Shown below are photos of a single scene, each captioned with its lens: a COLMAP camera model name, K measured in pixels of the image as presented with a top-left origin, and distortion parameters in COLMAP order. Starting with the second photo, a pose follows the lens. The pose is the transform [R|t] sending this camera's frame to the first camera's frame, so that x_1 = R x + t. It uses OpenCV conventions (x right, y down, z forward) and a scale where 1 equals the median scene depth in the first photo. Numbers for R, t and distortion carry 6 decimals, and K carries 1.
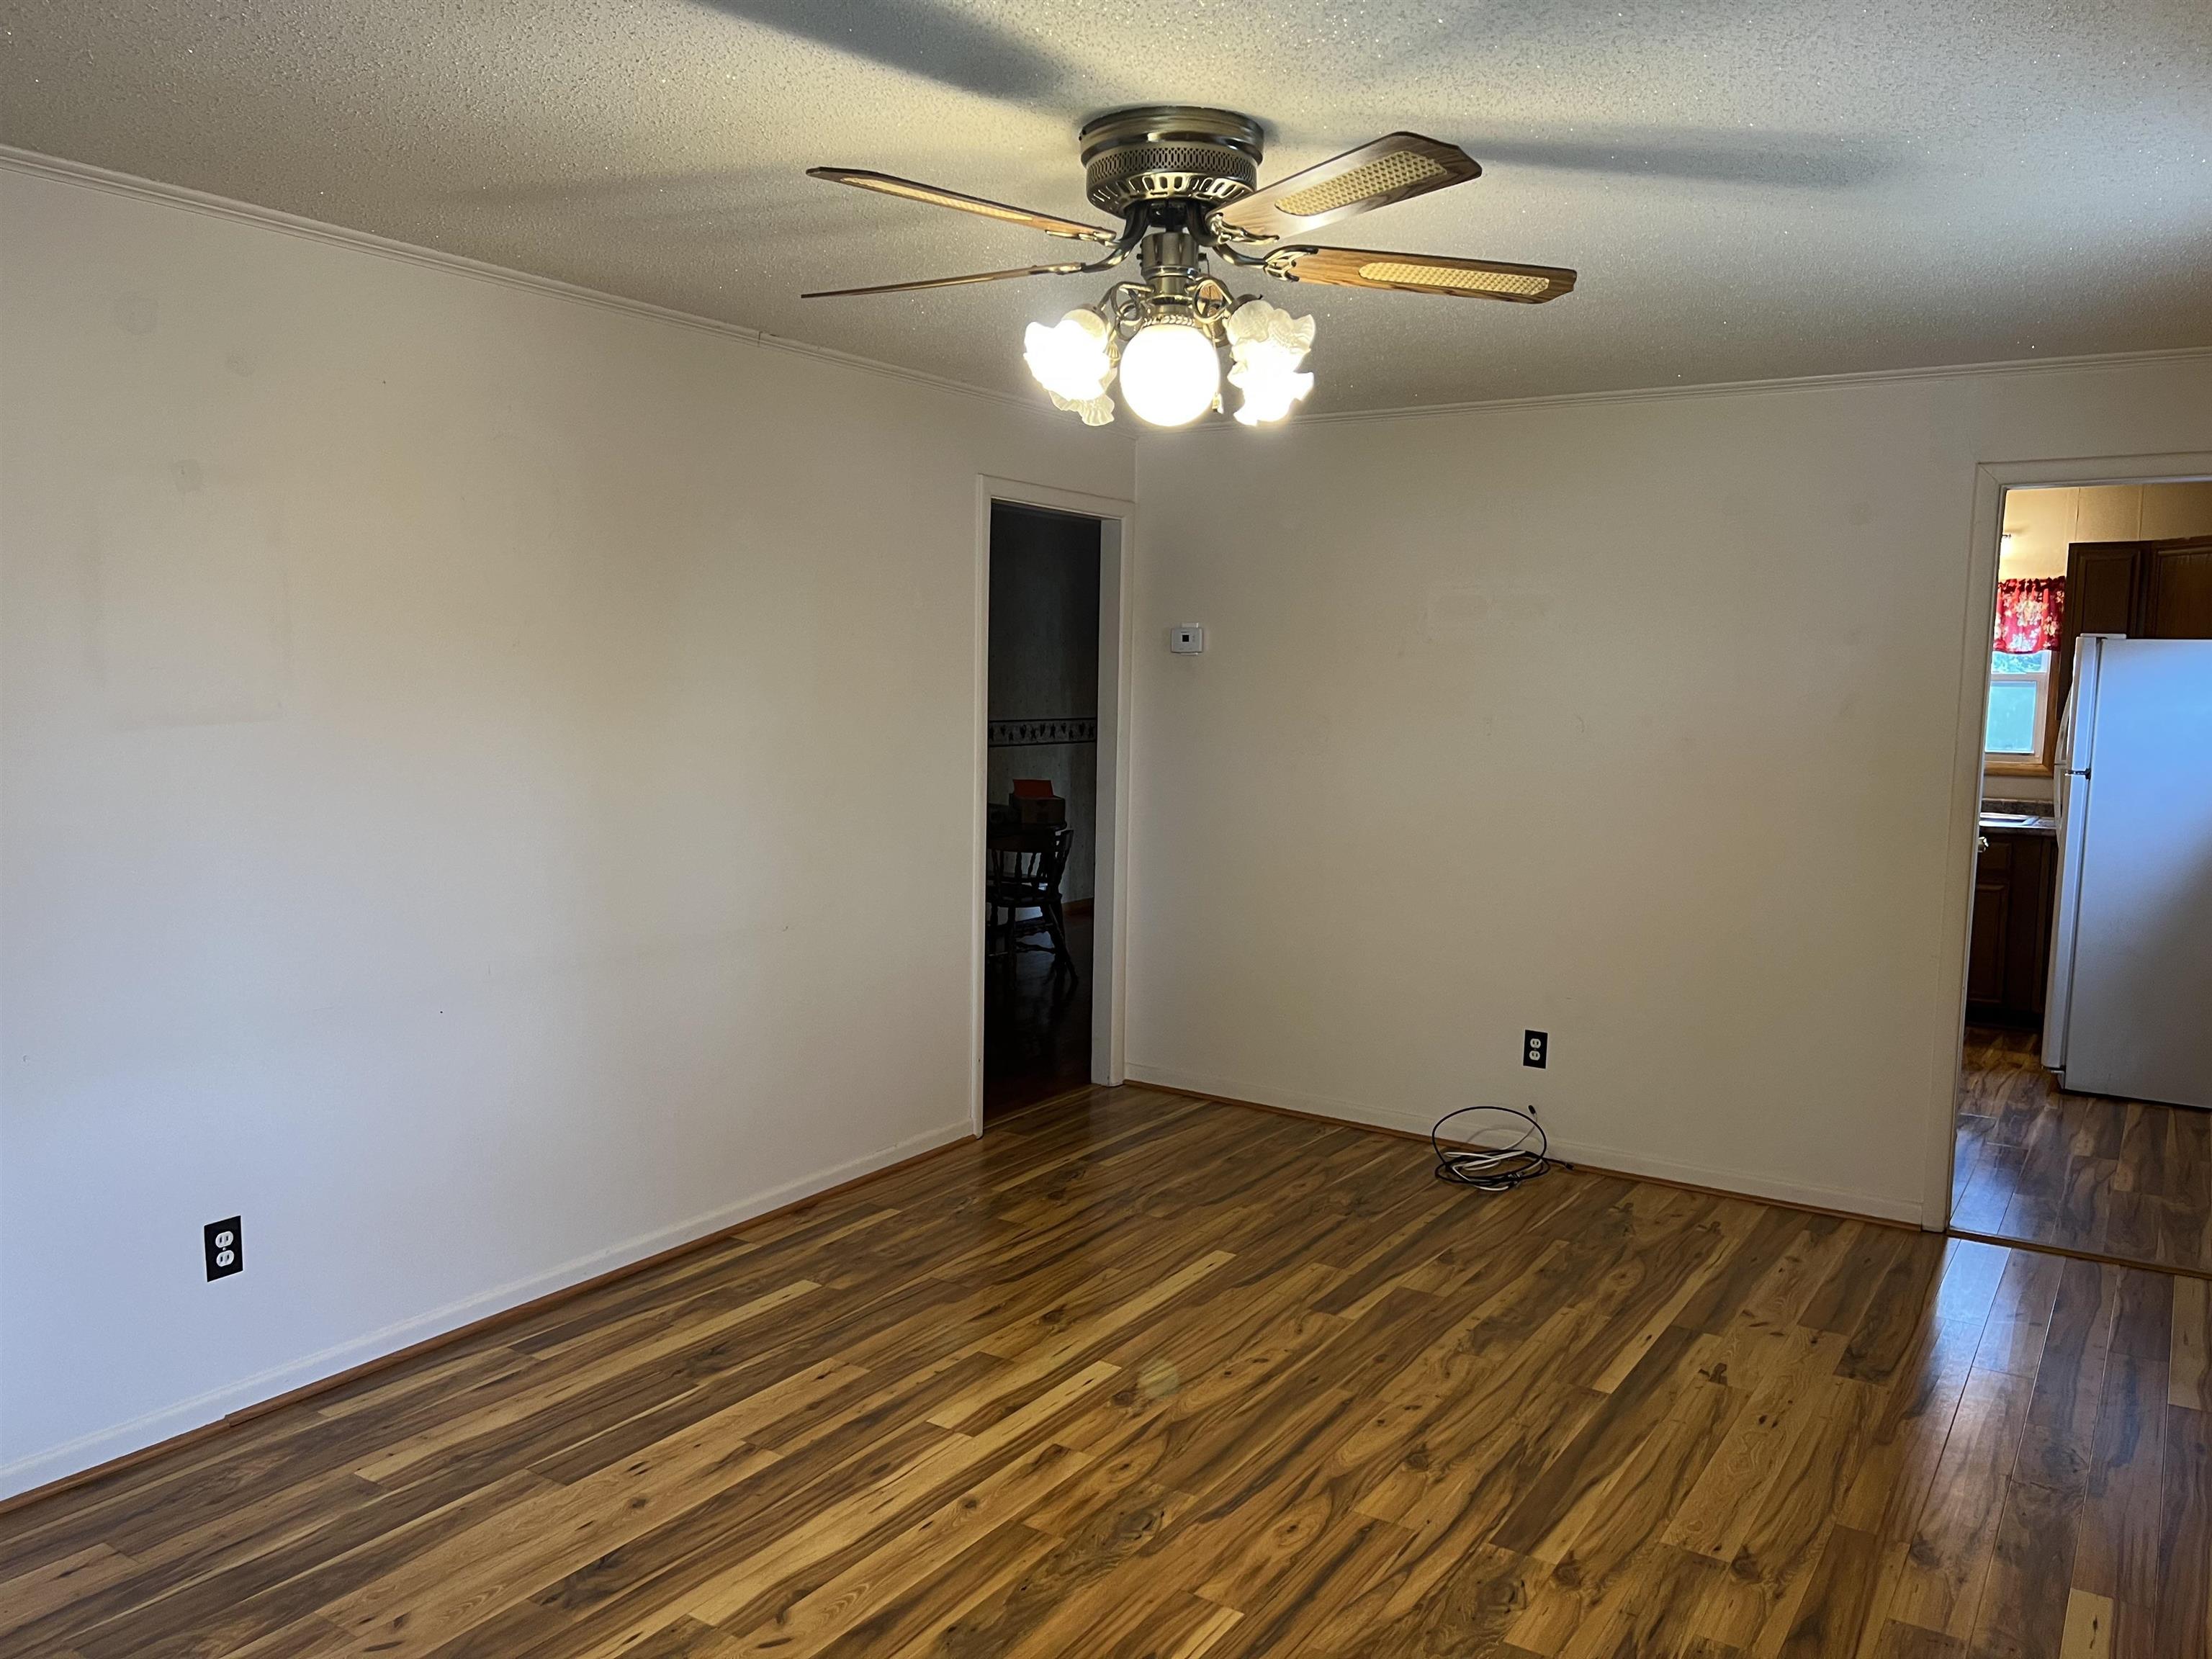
lens RADIAL K [[1703.3, 0, 1106.0], [0, 1703.3, 829.5], [0, 0, 1]] dist [0.045275, -0.056201]
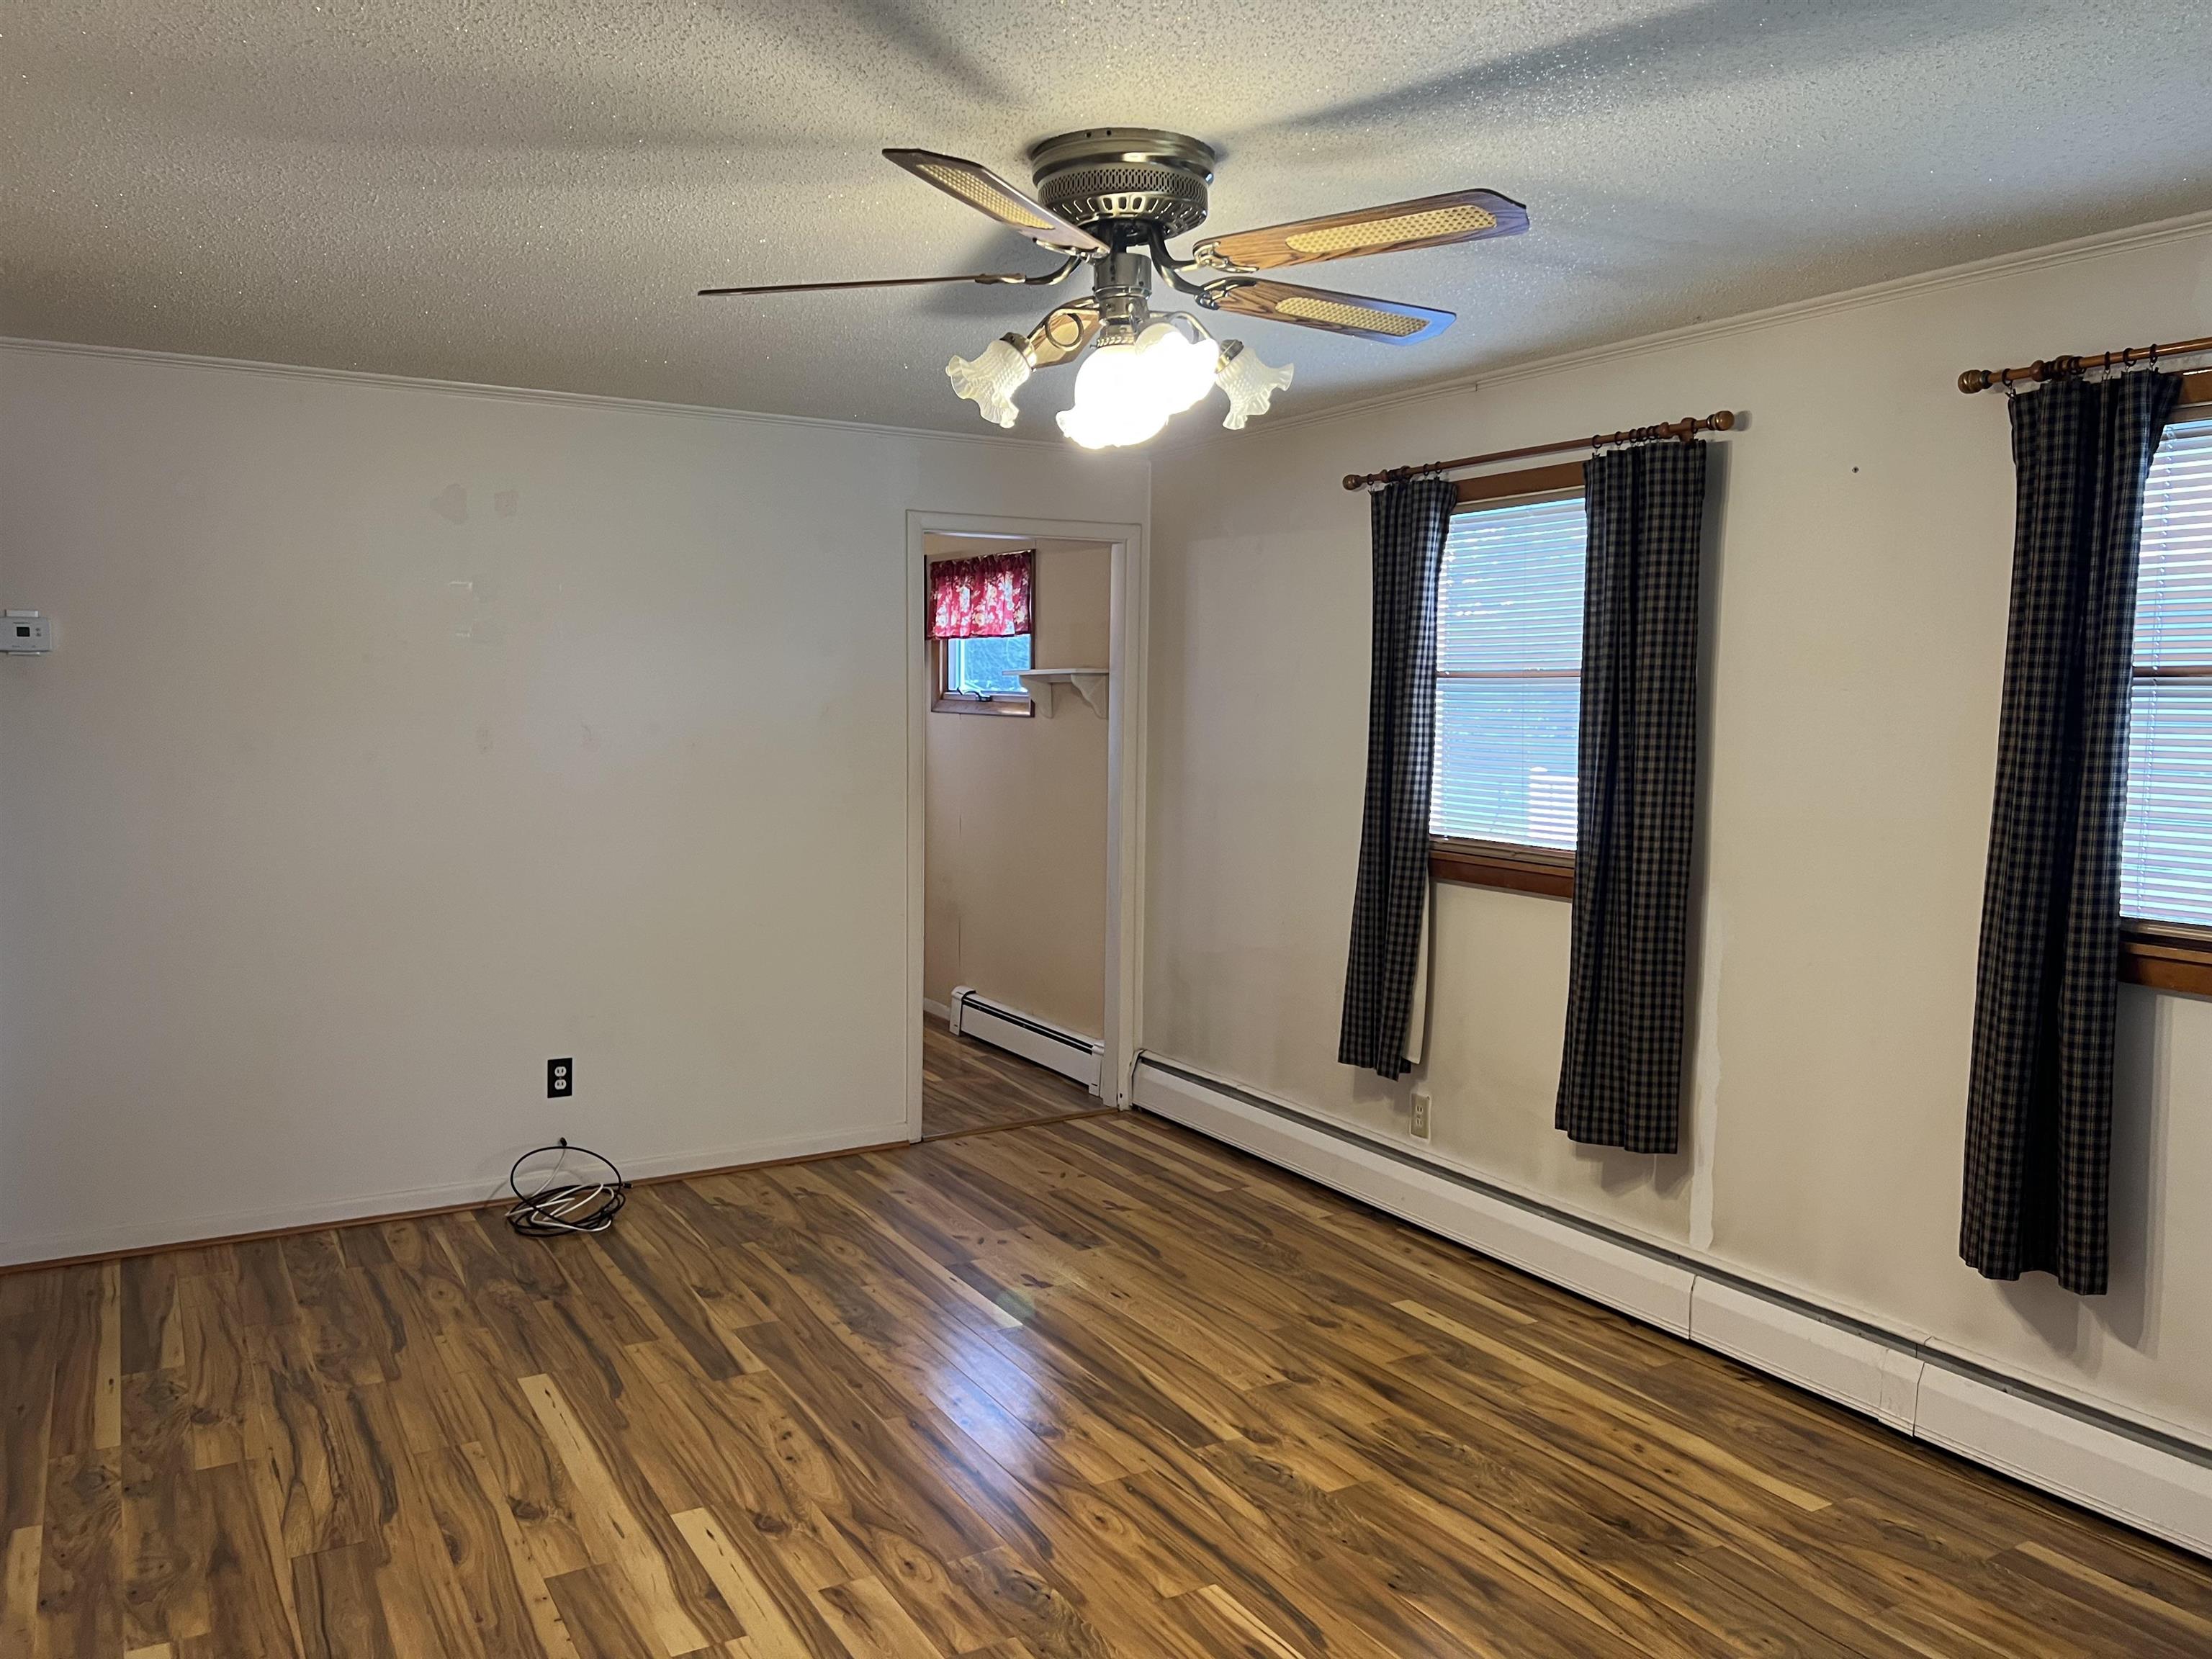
lens RADIAL K [[1703.3, 0, 1106.0], [0, 1703.3, 829.5], [0, 0, 1]] dist [0.045275, -0.056201]
pose [[0.452338, -0.096445, 0.886616, -0.566332], [0.092635, 0.993839, 0.060848, -0.049050], [-0.887022, 0.054608, 0.458486, 0.374306]]
